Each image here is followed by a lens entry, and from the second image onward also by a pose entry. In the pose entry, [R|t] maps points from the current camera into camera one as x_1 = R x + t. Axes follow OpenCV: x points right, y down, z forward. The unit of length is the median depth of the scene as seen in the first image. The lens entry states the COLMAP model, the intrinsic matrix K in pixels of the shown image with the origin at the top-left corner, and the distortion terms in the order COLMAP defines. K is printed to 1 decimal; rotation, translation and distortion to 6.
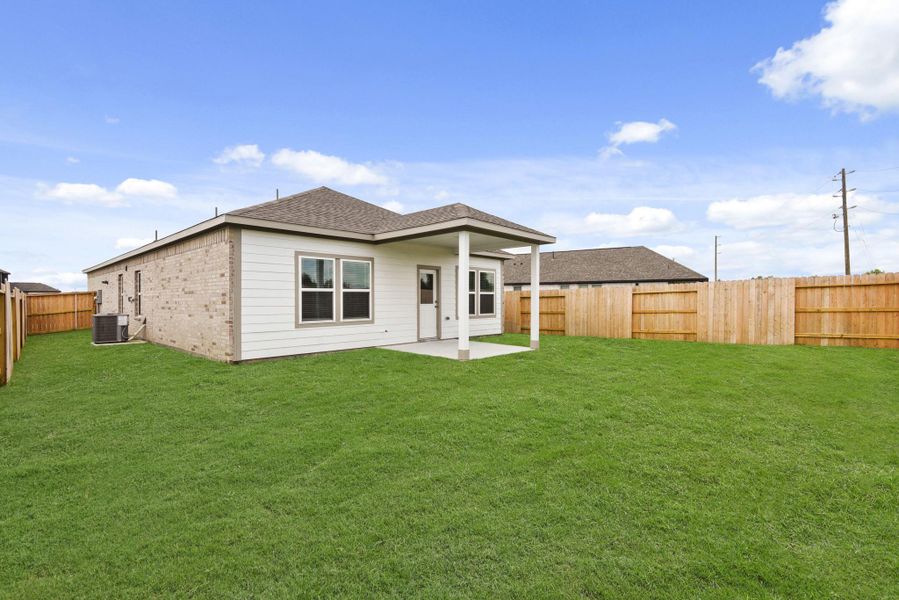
lens RADIAL K [[433.0, 0, 449.5], [0, 433.0, 300.0], [0, 0, 1]] dist [0.003064, 0.000070]
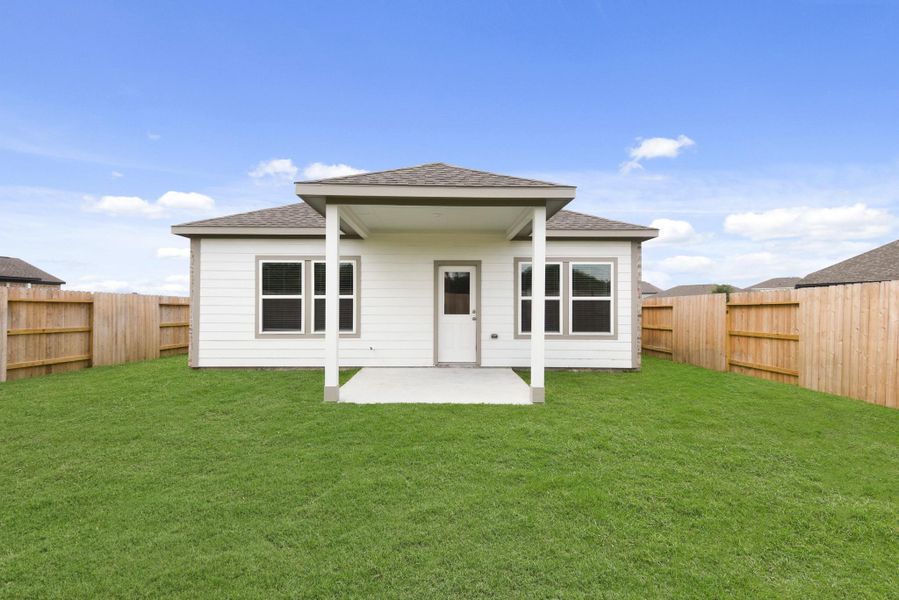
lens RADIAL K [[433.0, 0, 449.5], [0, 433.0, 300.0], [0, 0, 1]] dist [0.003064, 0.000070]
pose [[0.676702, -0.009913, -0.736191, 0.482715], [-0.005437, 0.999815, -0.018460, -0.001919], [0.736237, 0.016495, 0.676522, 0.528341]]
